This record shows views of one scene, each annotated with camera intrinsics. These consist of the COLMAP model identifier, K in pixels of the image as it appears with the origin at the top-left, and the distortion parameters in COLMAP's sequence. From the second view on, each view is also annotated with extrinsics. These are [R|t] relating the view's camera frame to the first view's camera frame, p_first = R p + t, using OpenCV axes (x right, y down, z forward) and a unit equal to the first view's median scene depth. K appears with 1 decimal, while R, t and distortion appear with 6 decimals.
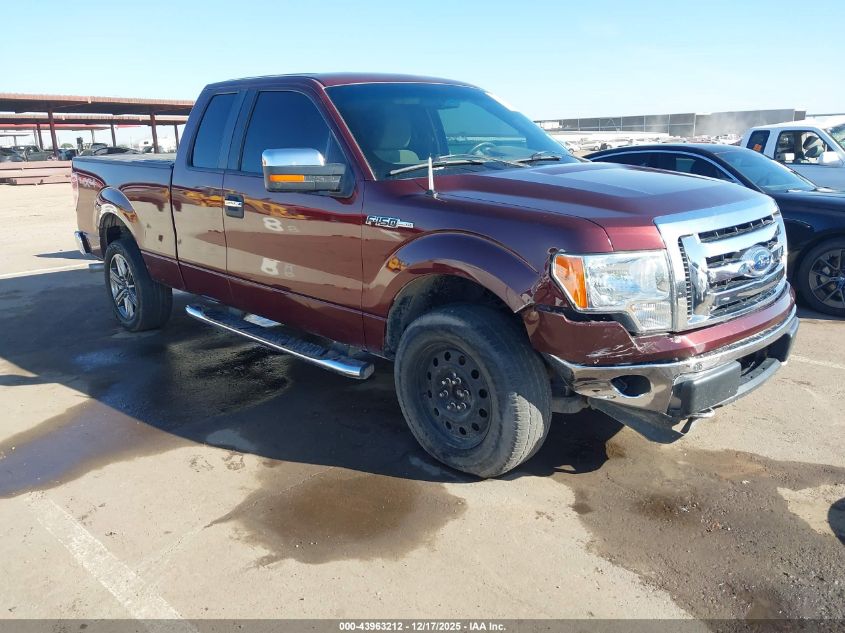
lens RADIAL K [[692.3, 0, 426.0], [0, 692.3, 314.8], [0, 0, 1]] dist [0.058582, -0.092813]
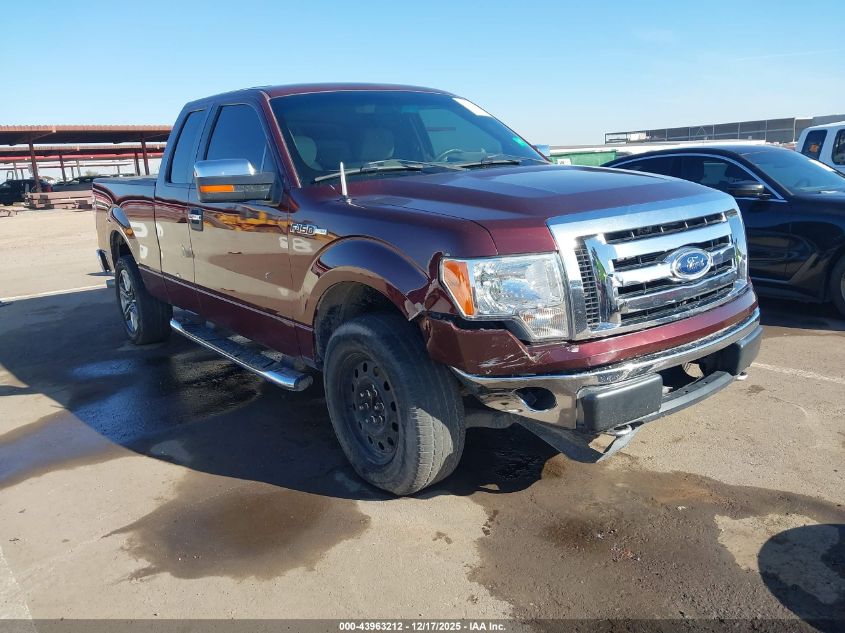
lens RADIAL K [[692.3, 0, 426.0], [0, 692.3, 314.8], [0, 0, 1]] dist [0.058582, -0.092813]
pose [[0.991713, -0.004941, -0.128376, 0.244262], [0.001763, 0.999690, -0.024853, 0.011073], [0.128459, 0.024421, 0.991414, 0.054755]]
